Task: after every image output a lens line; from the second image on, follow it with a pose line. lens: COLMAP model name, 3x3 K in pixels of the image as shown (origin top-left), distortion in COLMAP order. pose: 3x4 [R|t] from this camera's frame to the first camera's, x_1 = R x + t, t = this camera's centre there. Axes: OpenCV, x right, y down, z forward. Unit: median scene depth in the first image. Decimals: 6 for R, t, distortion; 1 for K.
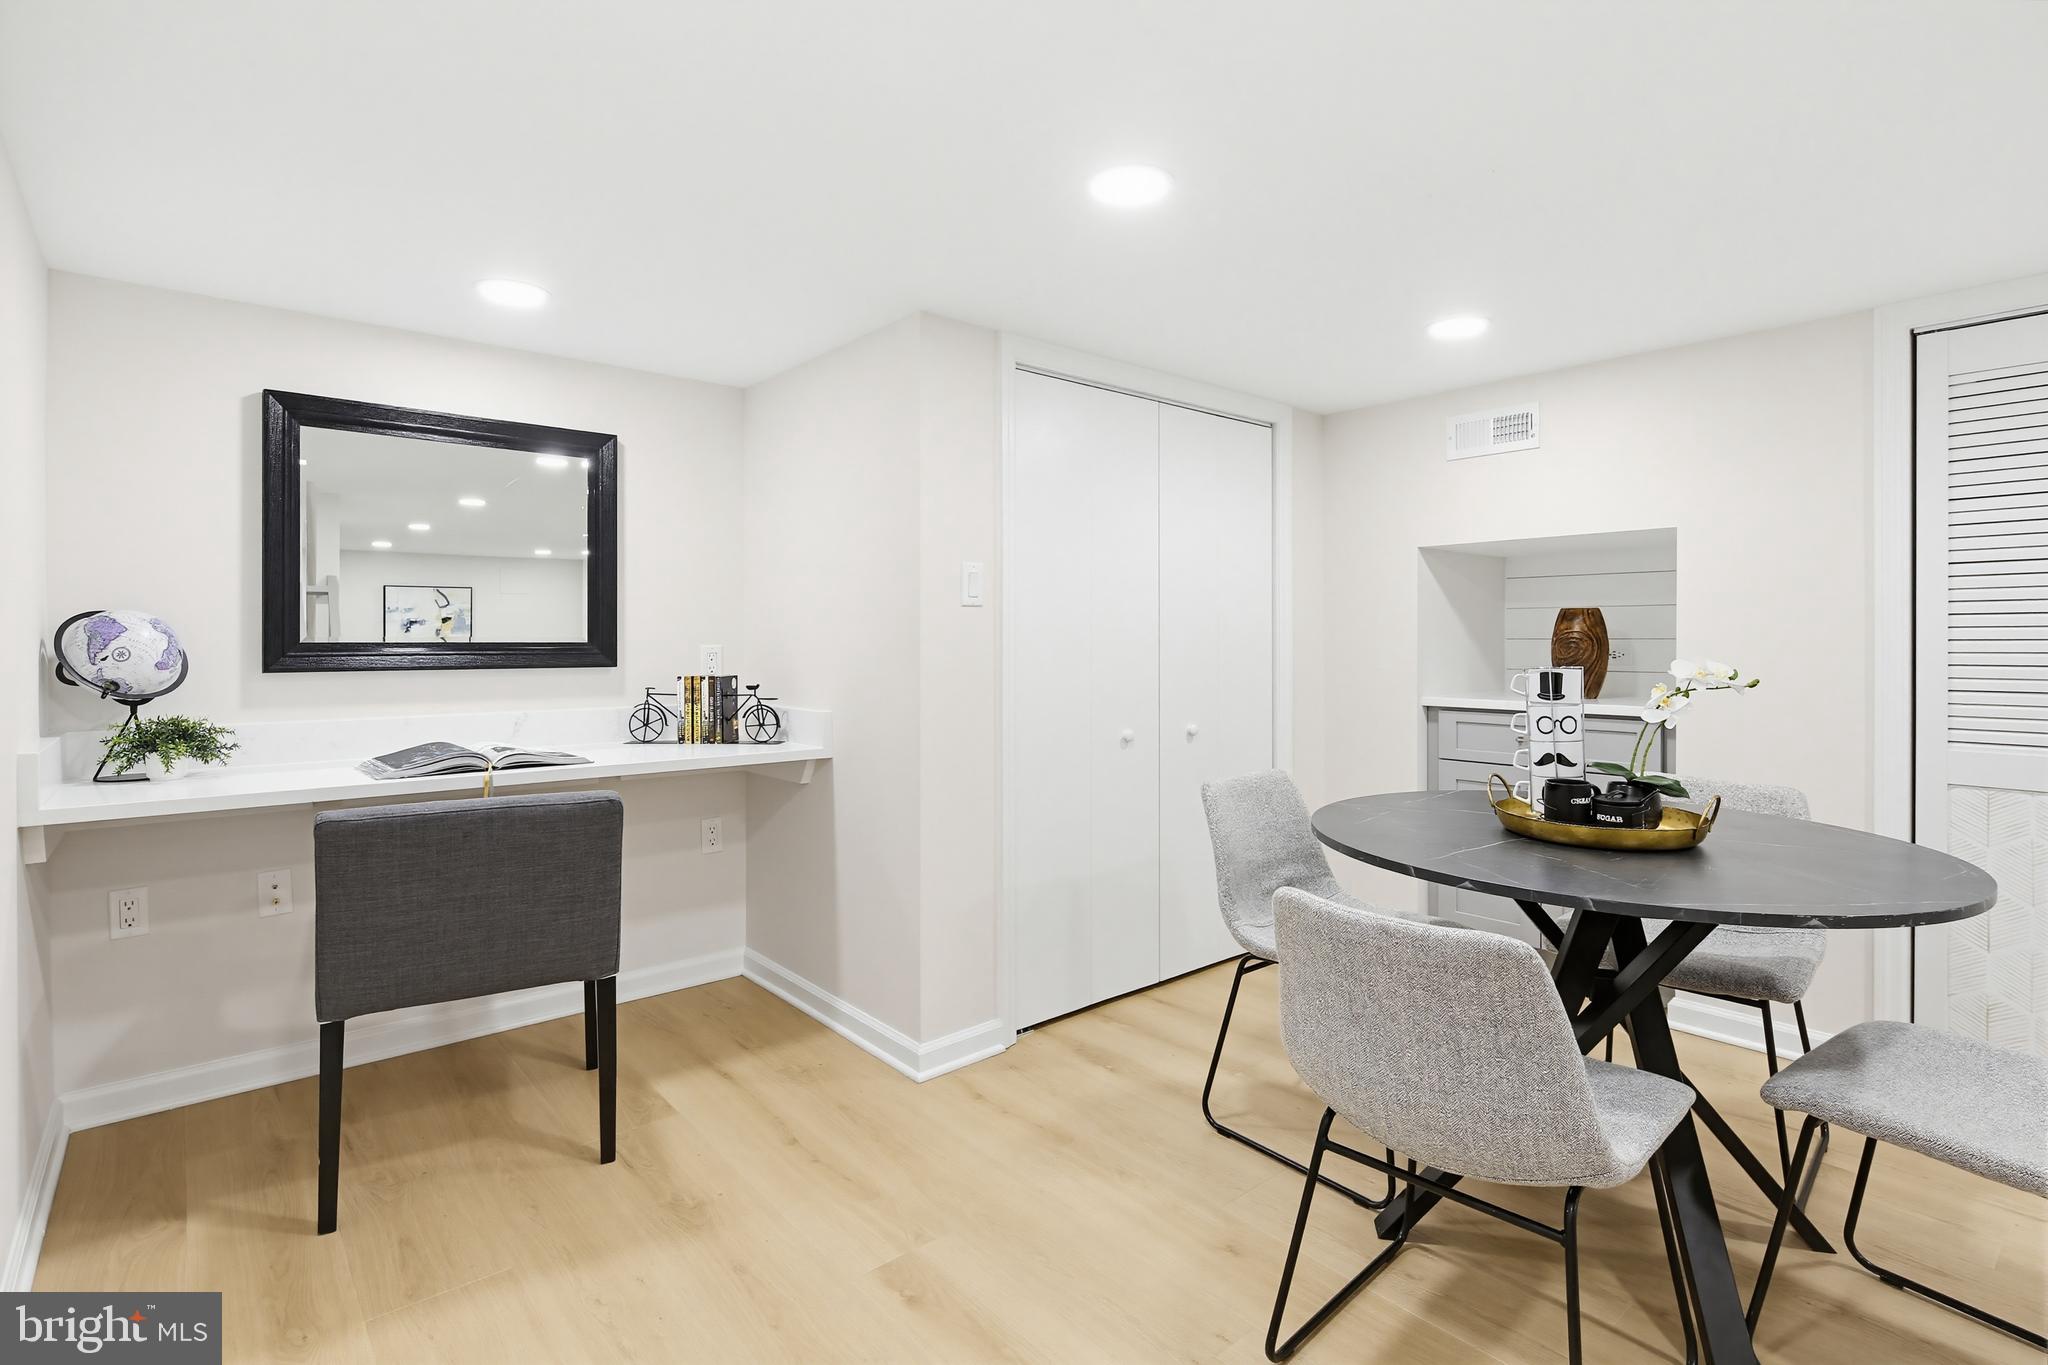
lens RADIAL K [[1009.7, 0, 1009.2], [0, 1009.7, 635.1], [0, 0, 1]] dist [0.005248, -0.006422]
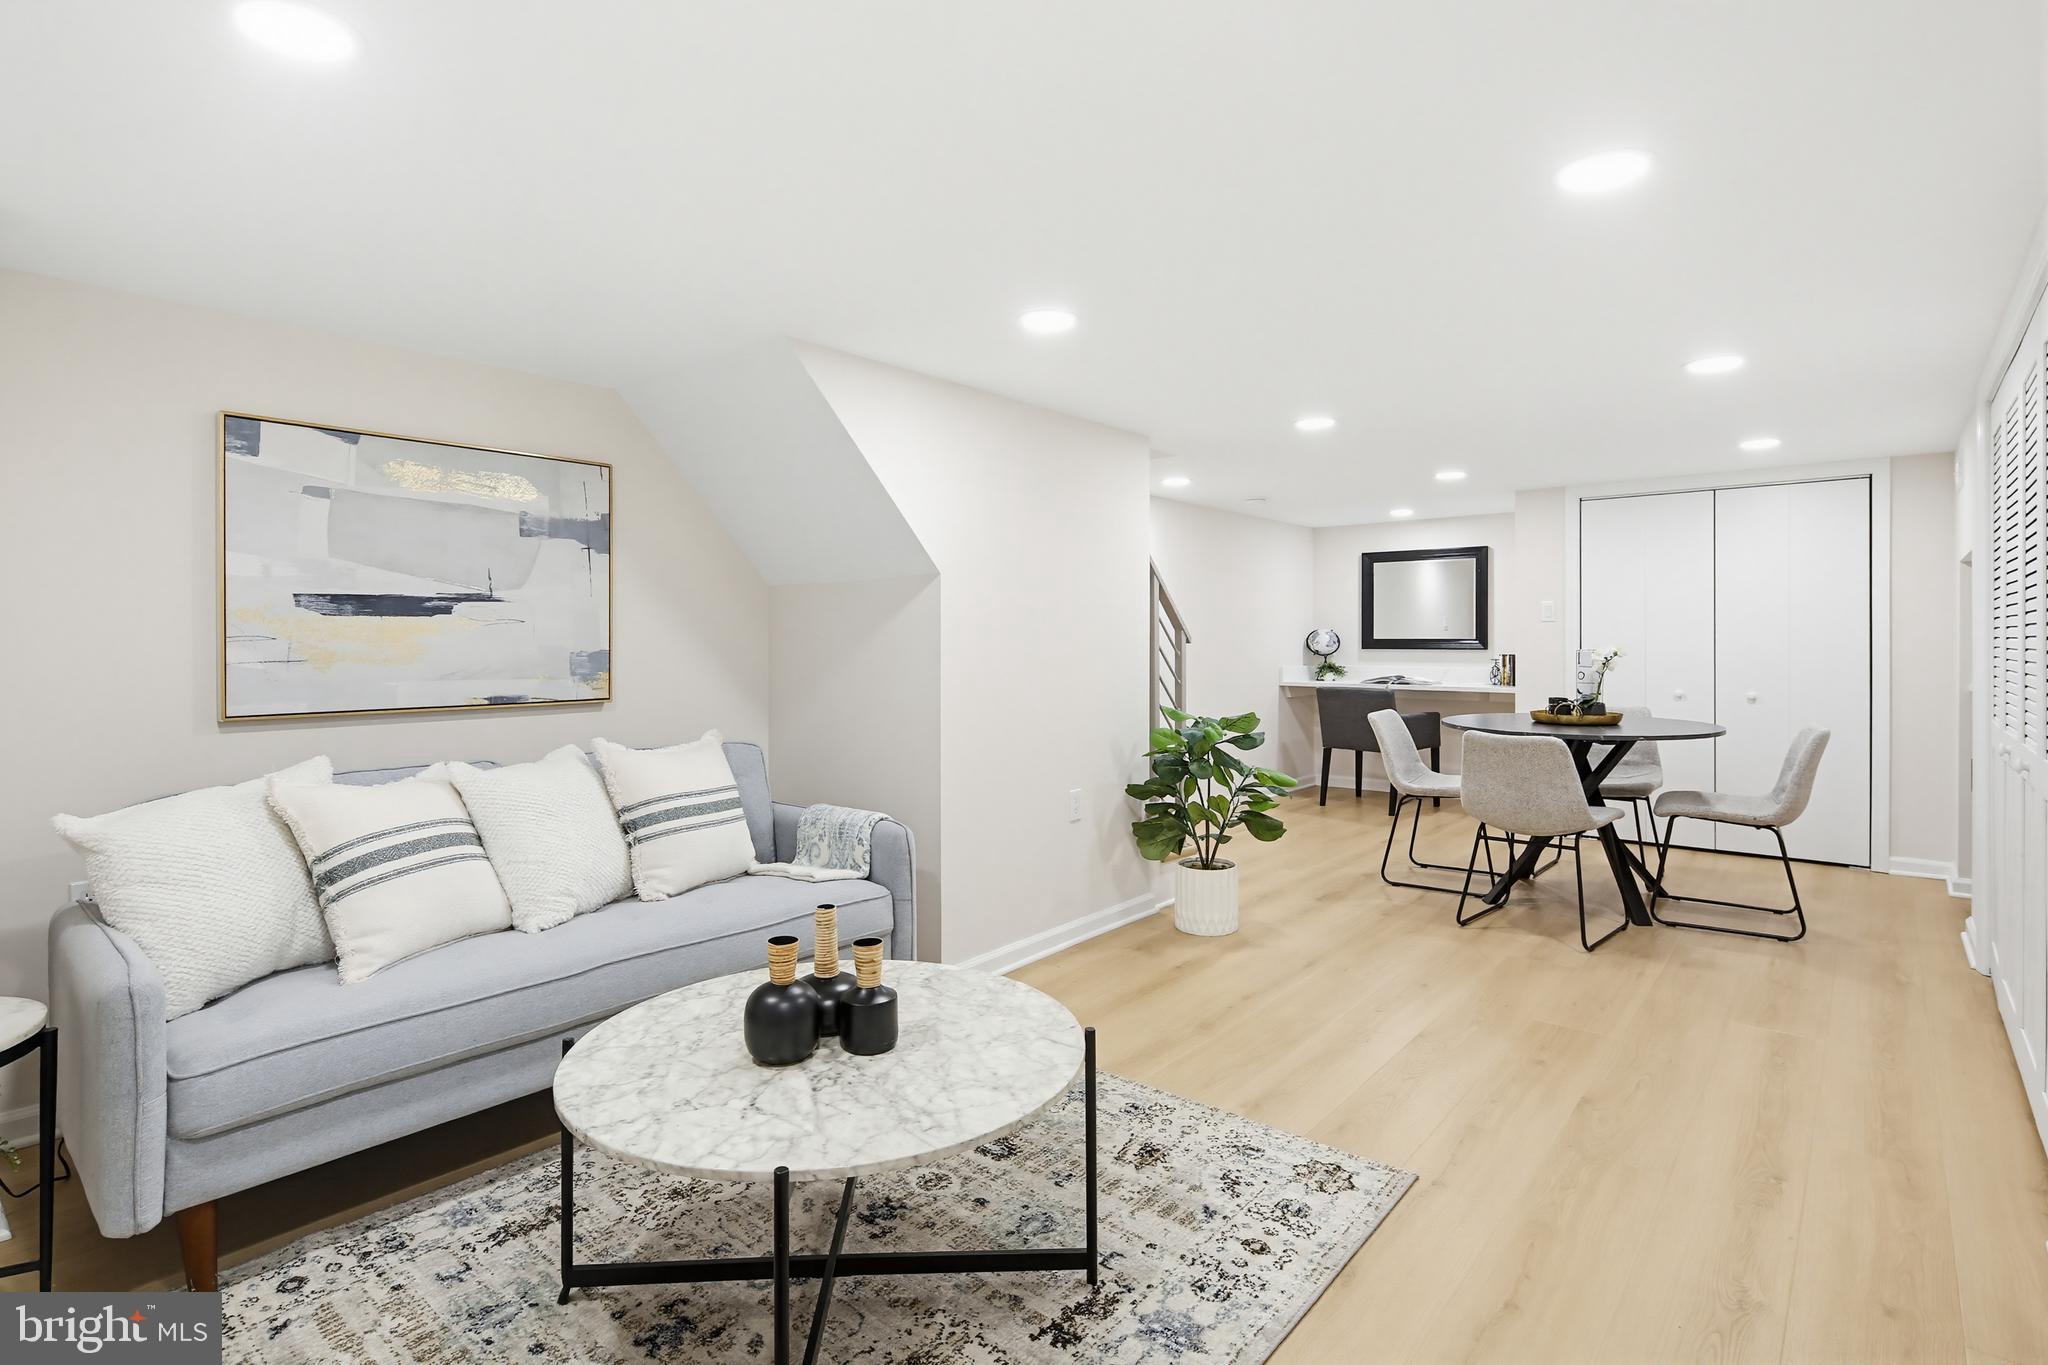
lens RADIAL K [[1009.7, 0, 1009.2], [0, 1009.7, 635.1], [0, 0, 1]] dist [0.005248, -0.006422]
pose [[0.173873, -0.002829, -0.984764, 1.978904], [0.003893, 0.999990, -0.002185, -0.000902], [0.984760, -0.003454, 0.173882, -0.522266]]
